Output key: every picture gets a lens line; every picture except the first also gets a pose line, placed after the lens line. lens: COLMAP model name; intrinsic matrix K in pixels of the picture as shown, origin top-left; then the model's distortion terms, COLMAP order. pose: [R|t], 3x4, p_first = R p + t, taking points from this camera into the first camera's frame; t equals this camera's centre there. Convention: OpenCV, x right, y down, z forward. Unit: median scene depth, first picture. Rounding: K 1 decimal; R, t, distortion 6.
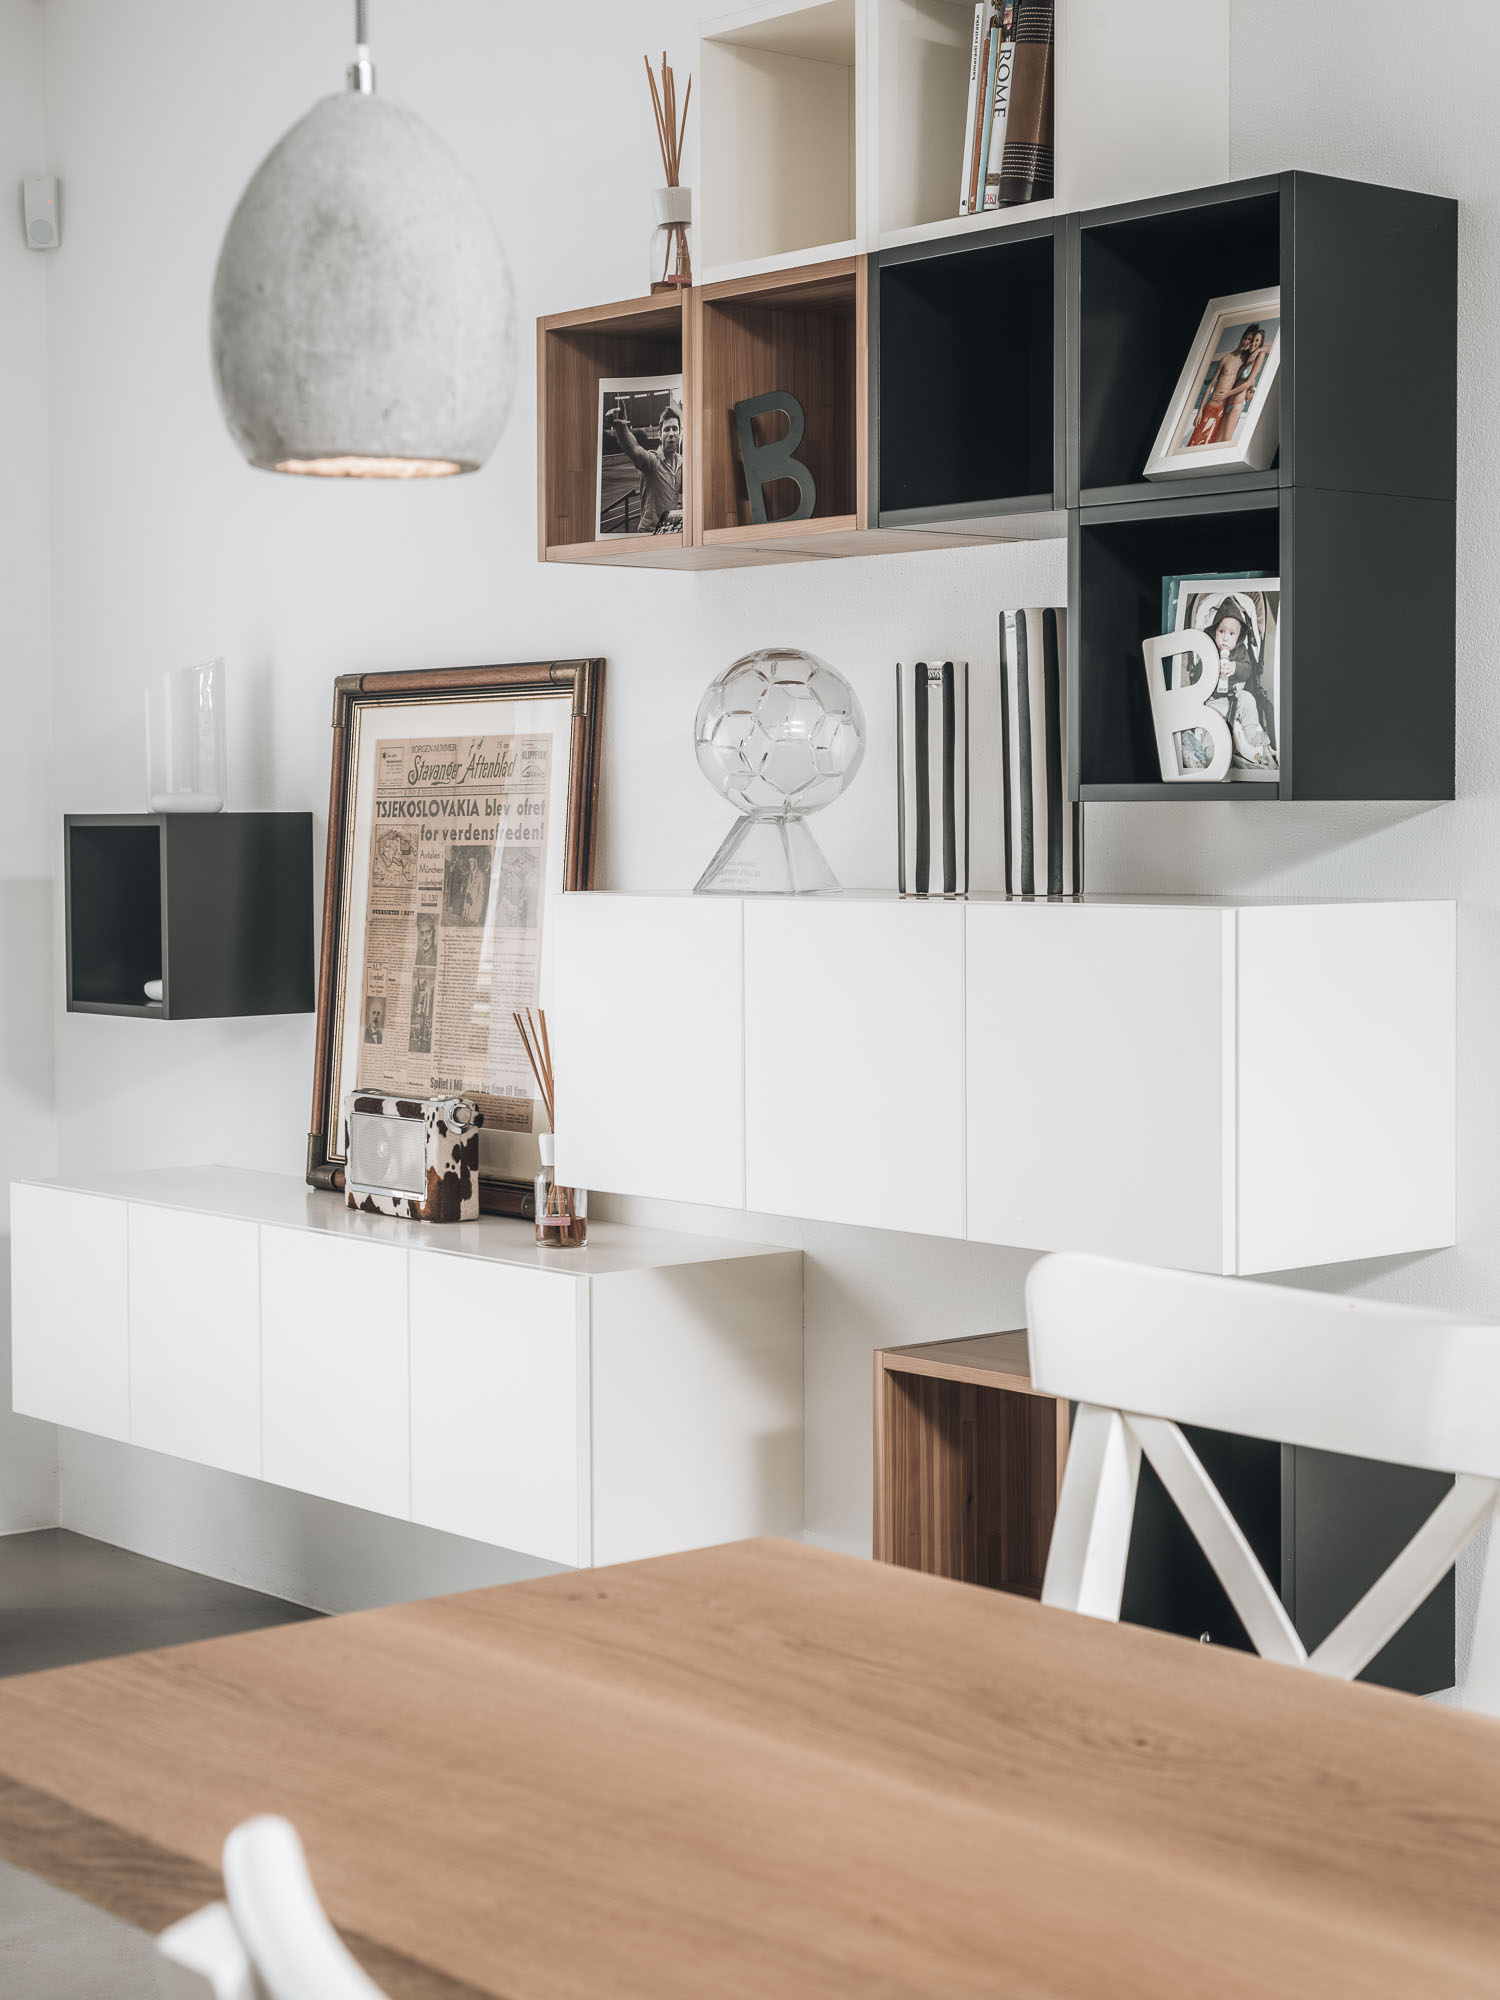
lens RADIAL K [[3285.0, 0, 750.0], [0, 3285.0, 1000.0], [0, 0, 1]] dist [-0.028707, -0.012383]
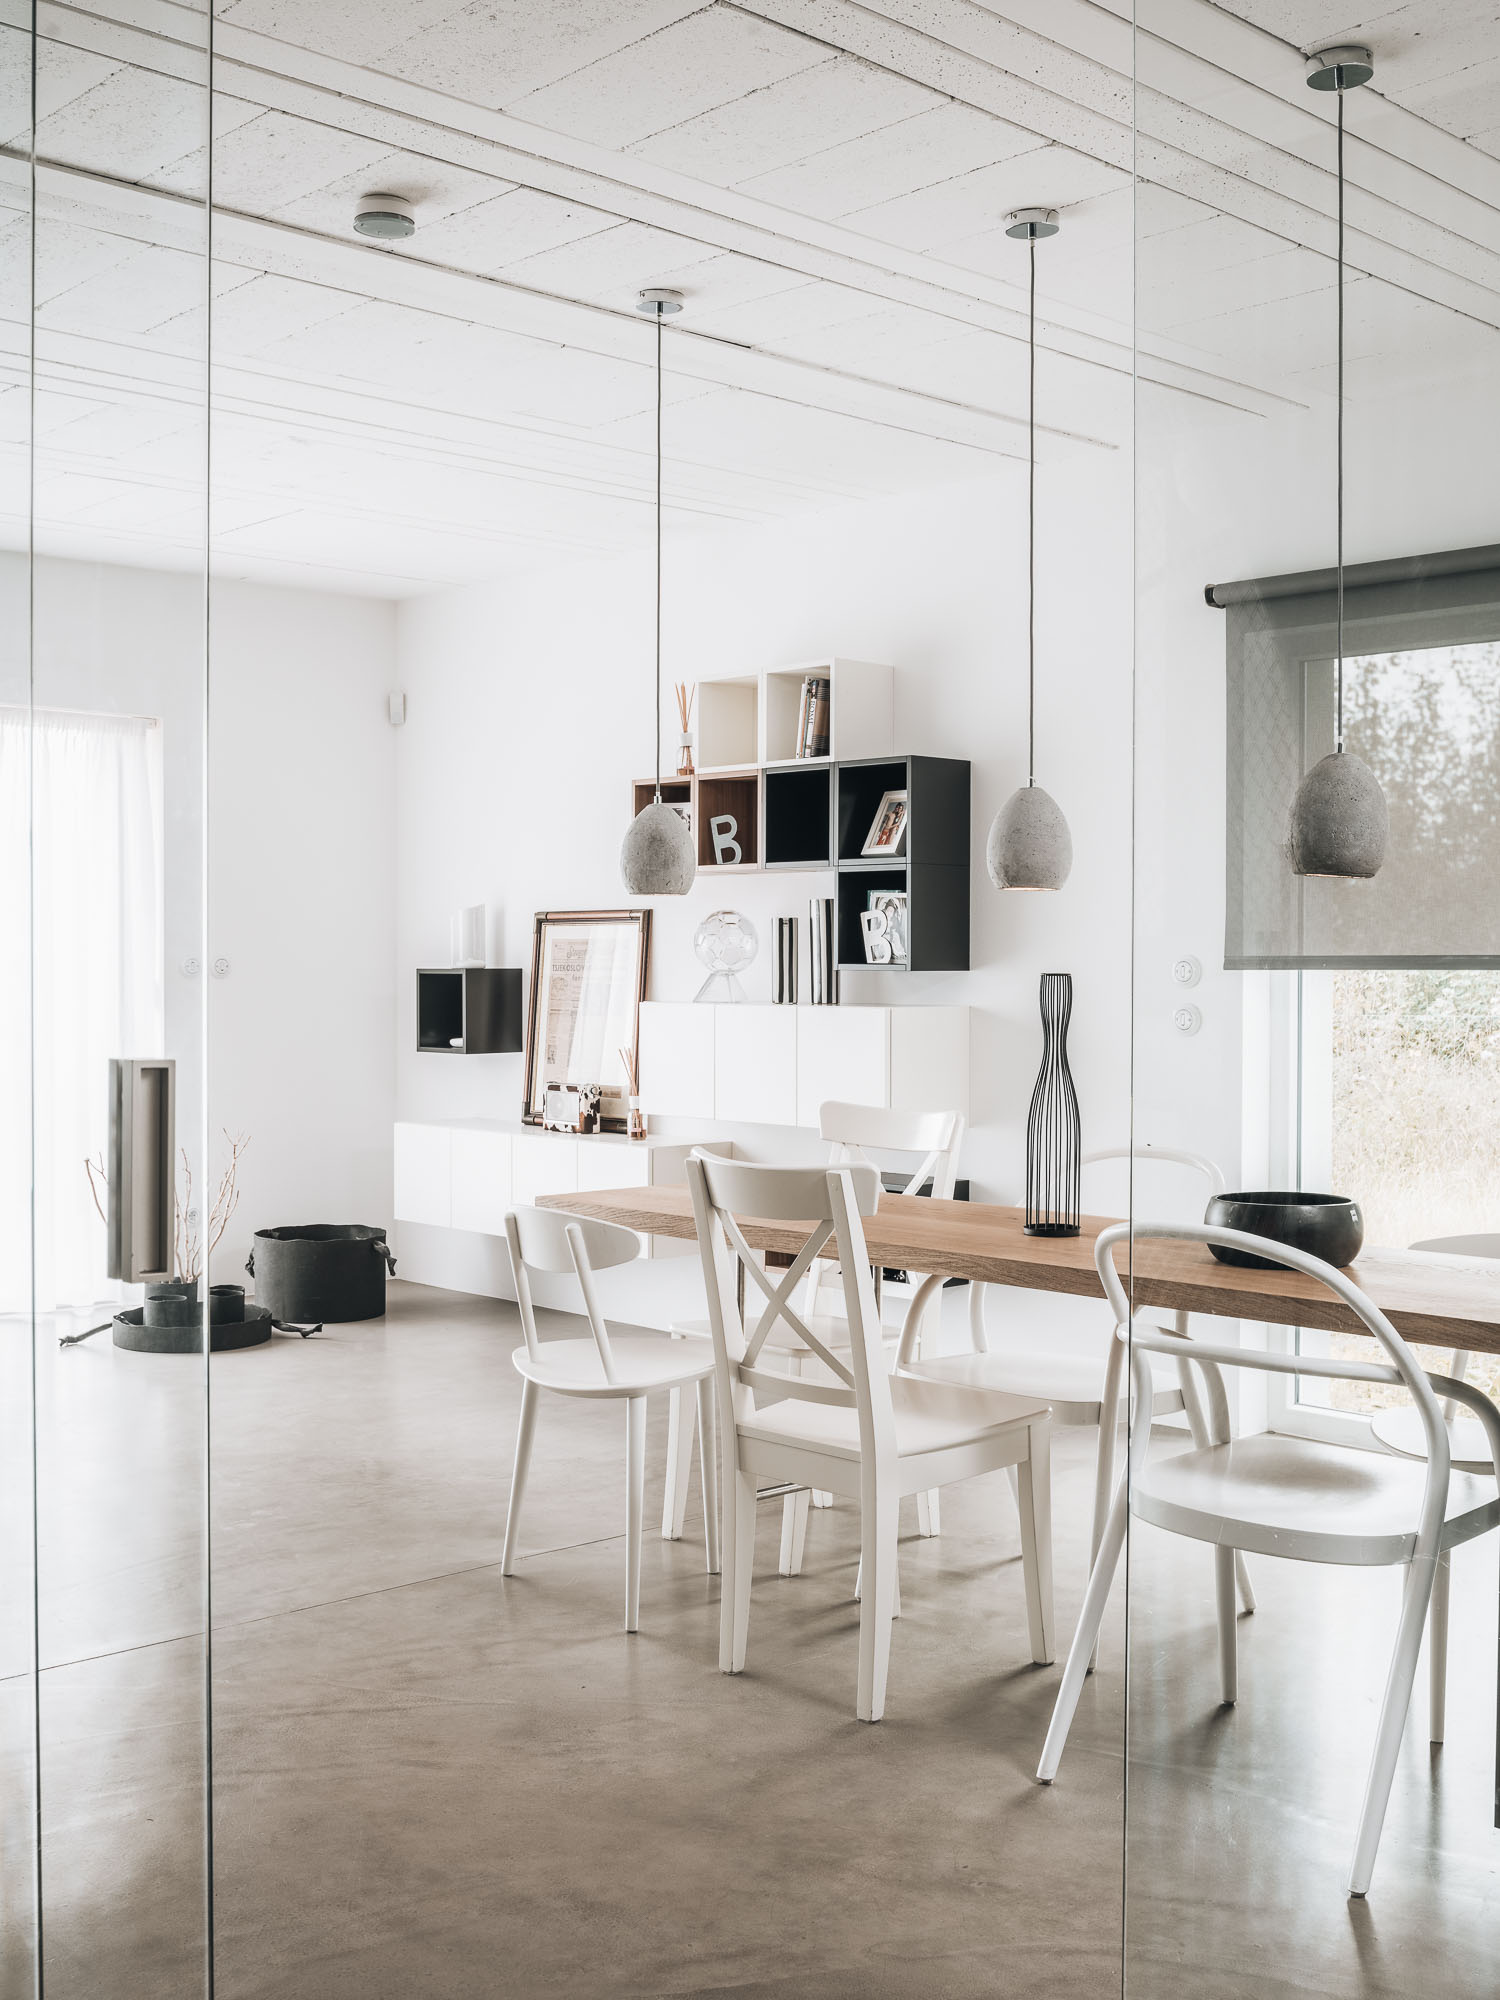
lens RADIAL K [[2153.3, 0, 750.0], [0, 2153.3, 1000.0], [0, 0, 1]] dist [-0.000091, -0.000345]
pose [[0.998640, 0.004853, 0.051907, -0.064483], [-0.002935, 0.999312, -0.036966, 0.030879], [-0.052051, 0.036763, 0.997968, -0.762248]]
